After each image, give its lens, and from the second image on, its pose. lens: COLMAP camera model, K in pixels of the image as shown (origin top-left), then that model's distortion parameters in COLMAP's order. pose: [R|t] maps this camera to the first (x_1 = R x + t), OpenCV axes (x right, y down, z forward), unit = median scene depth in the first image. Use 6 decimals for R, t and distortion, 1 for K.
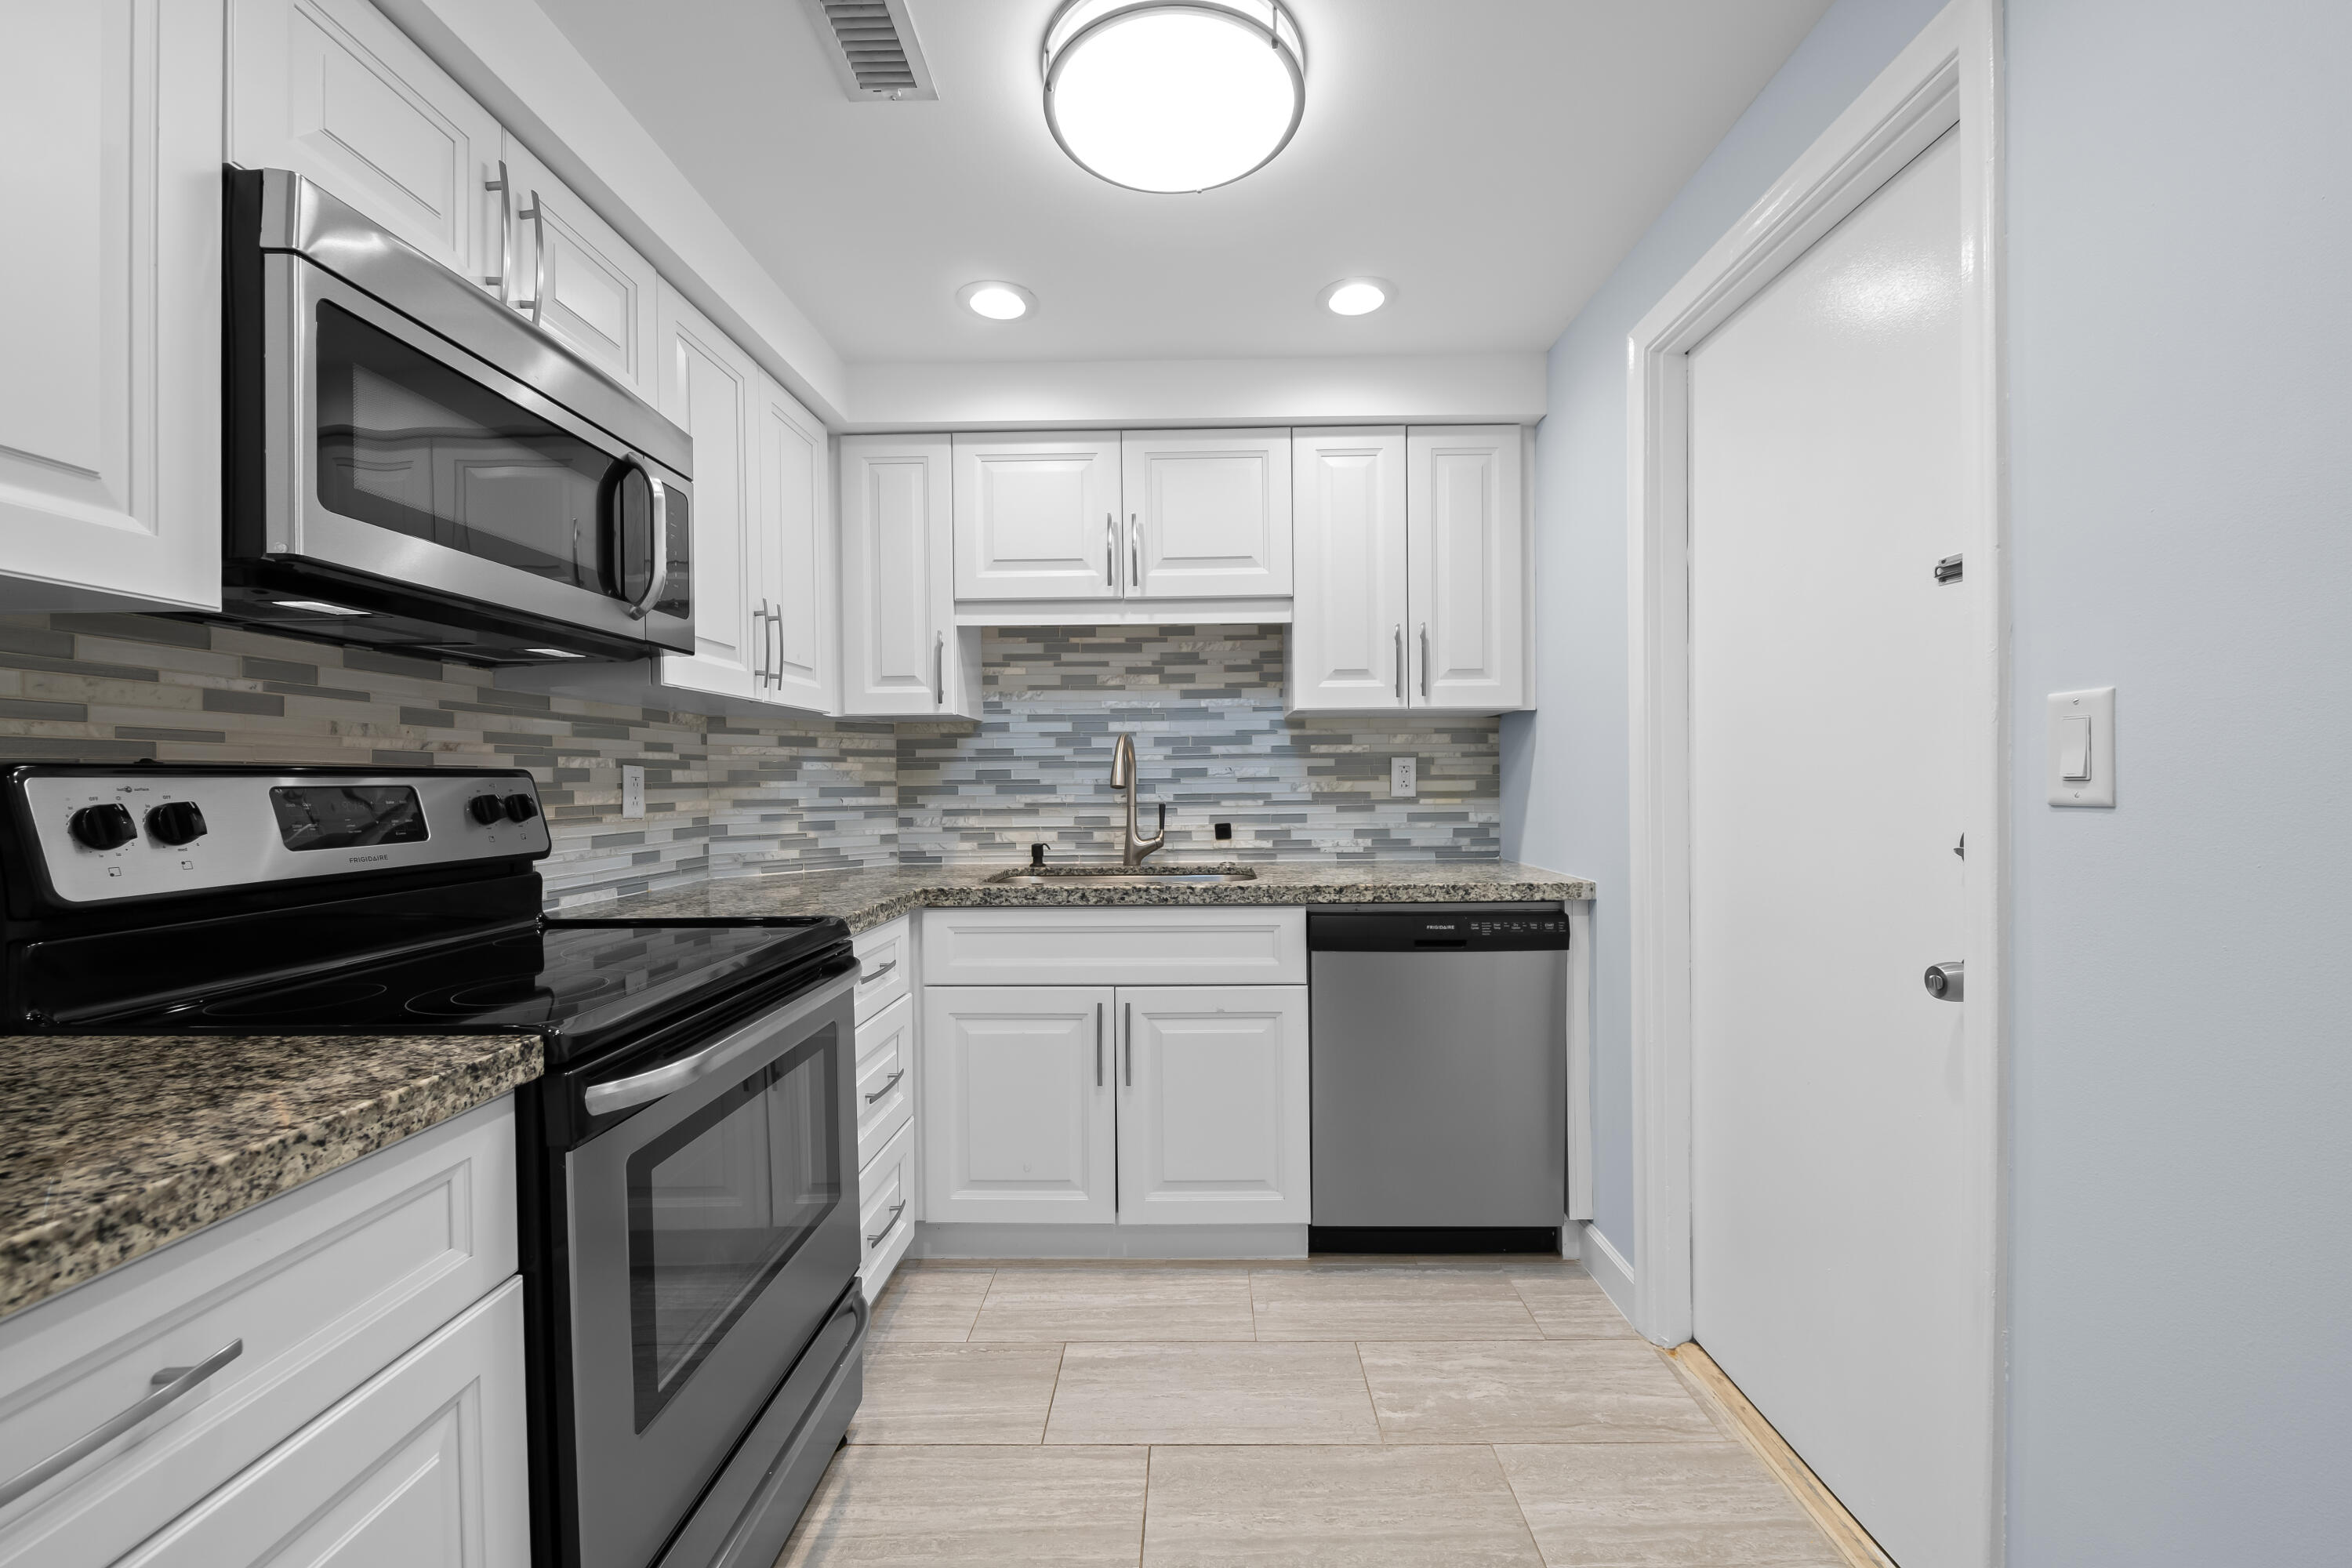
lens RADIAL K [[943.3, 0, 1185.5], [0, 943.3, 777.6], [0, 0, 1]] dist [-0.002934, -0.000732]
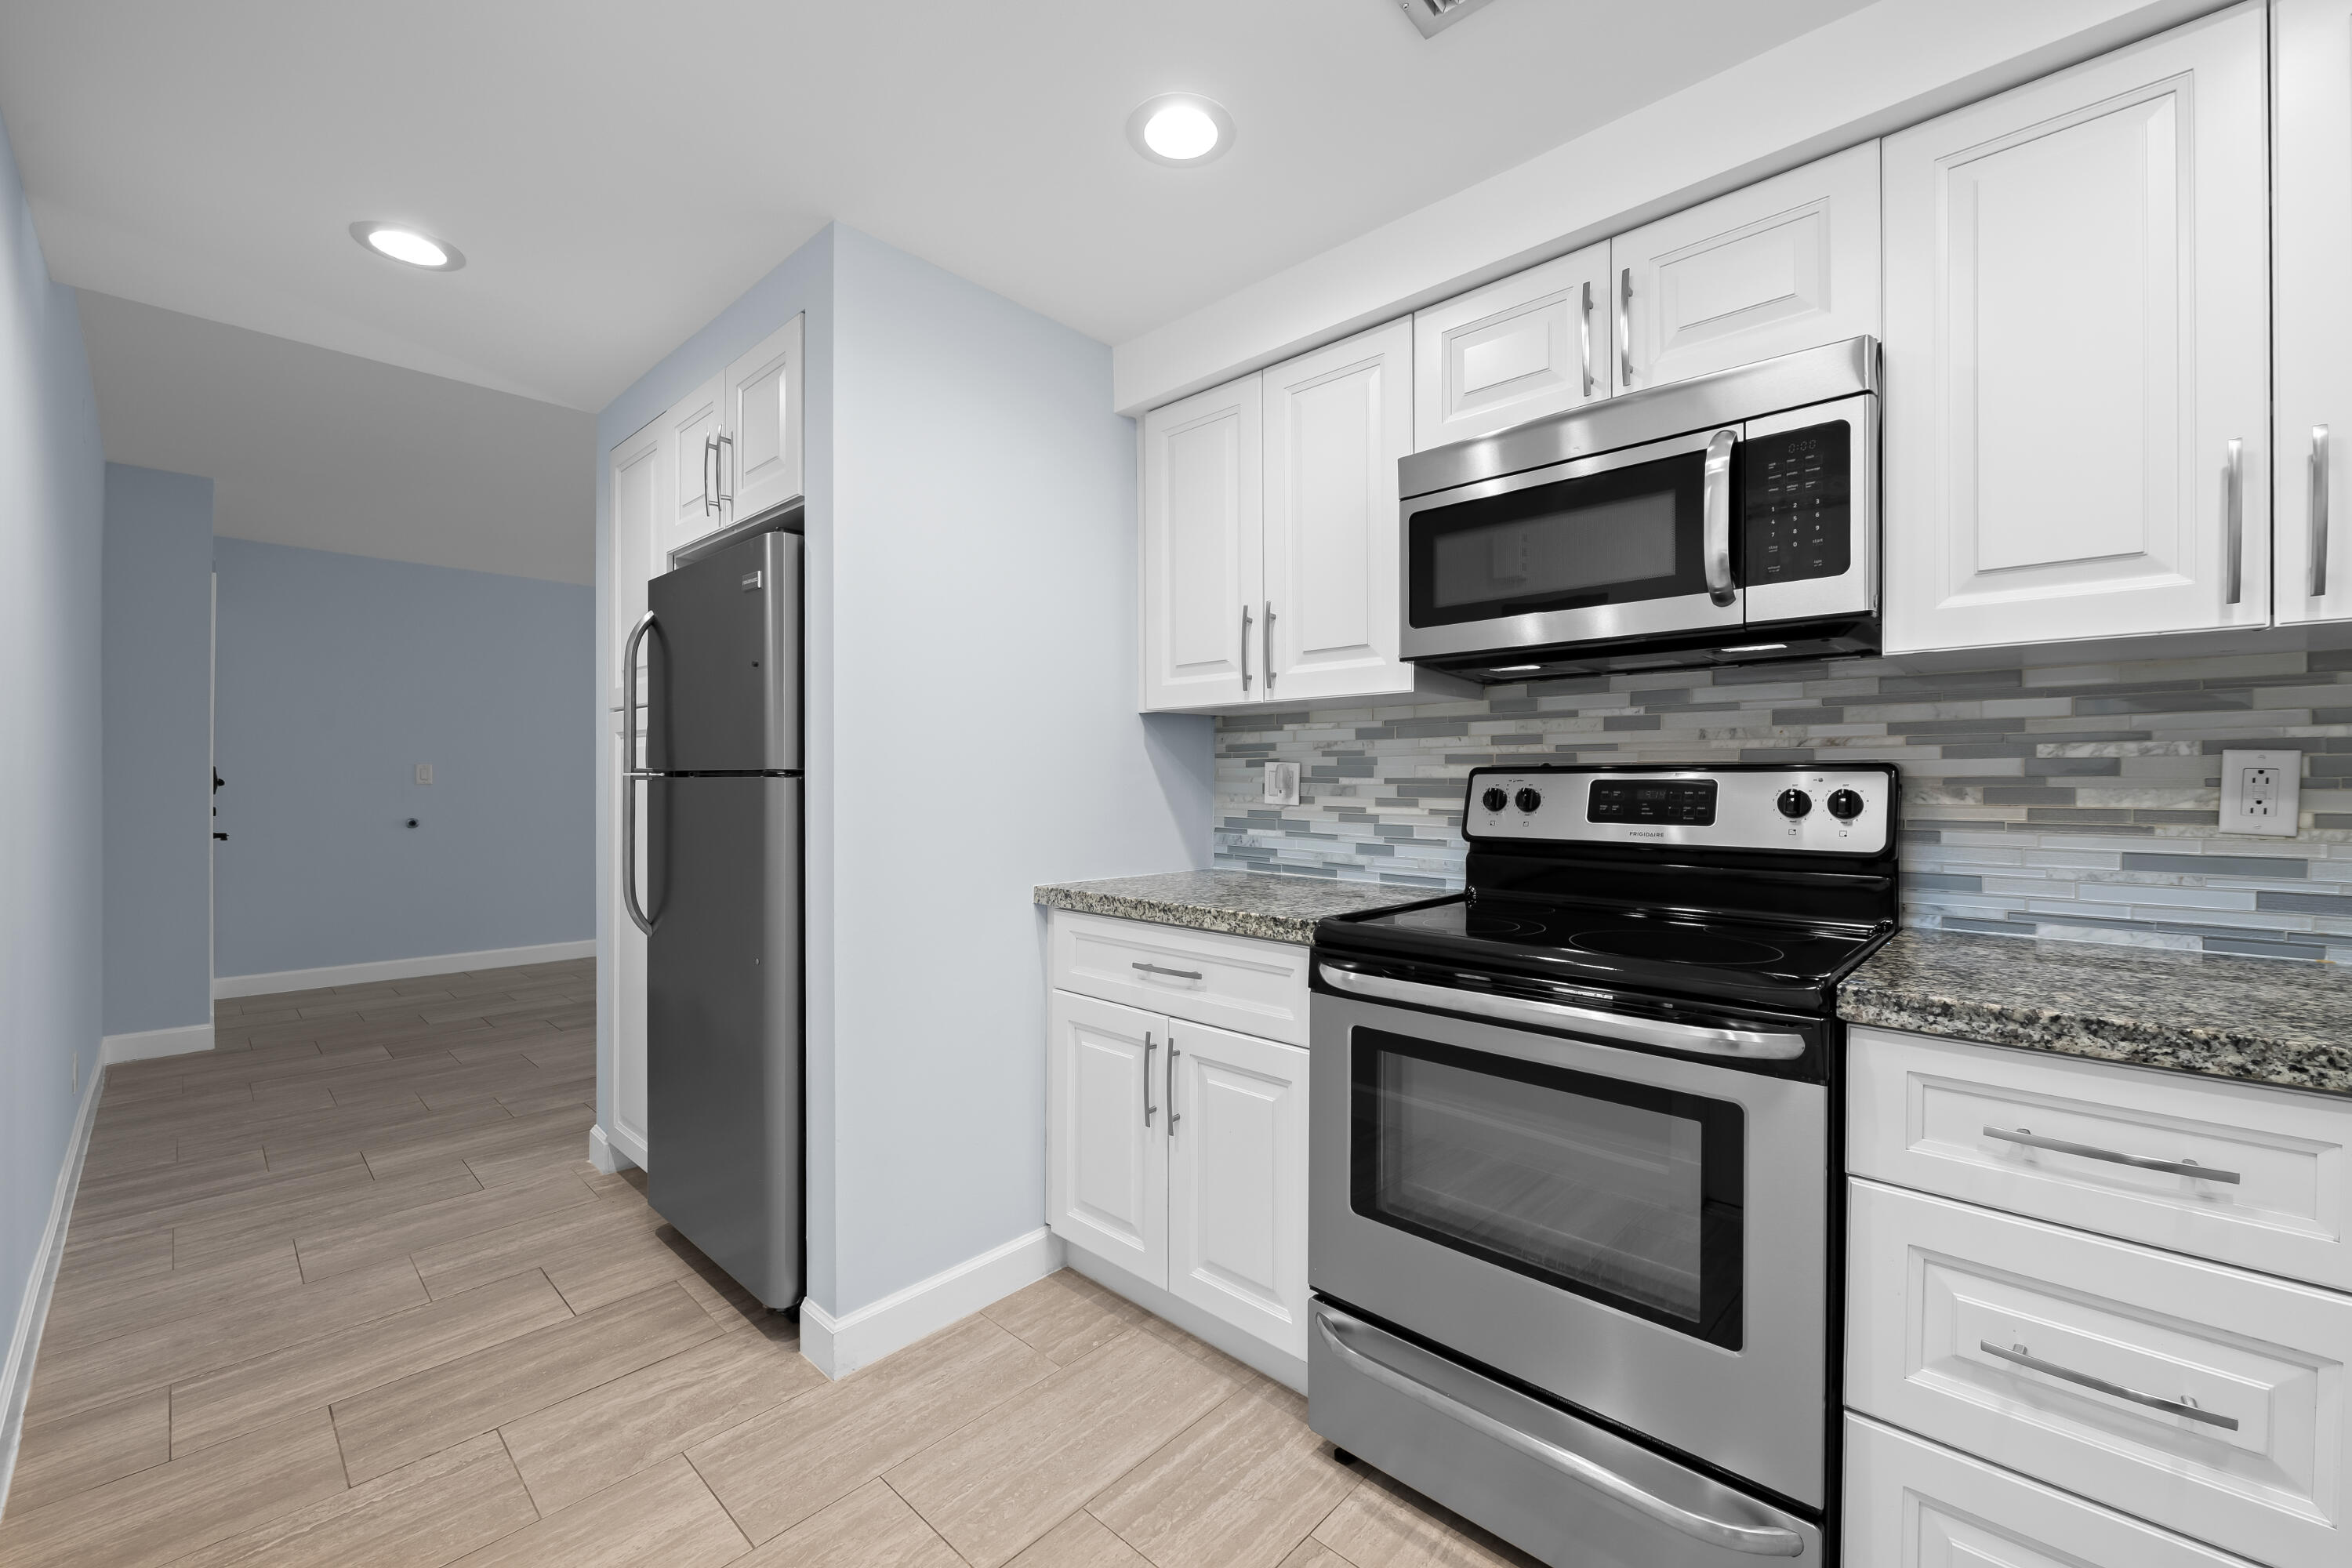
lens RADIAL K [[943.3, 0, 1185.5], [0, 943.3, 777.6], [0, 0, 1]] dist [-0.002934, -0.000732]
pose [[-0.665987, 0.004223, -0.745952, 0.460367], [0.005242, 0.999986, 0.000981, 0.001325], [0.745945, -0.003257, -0.666000, 1.156312]]
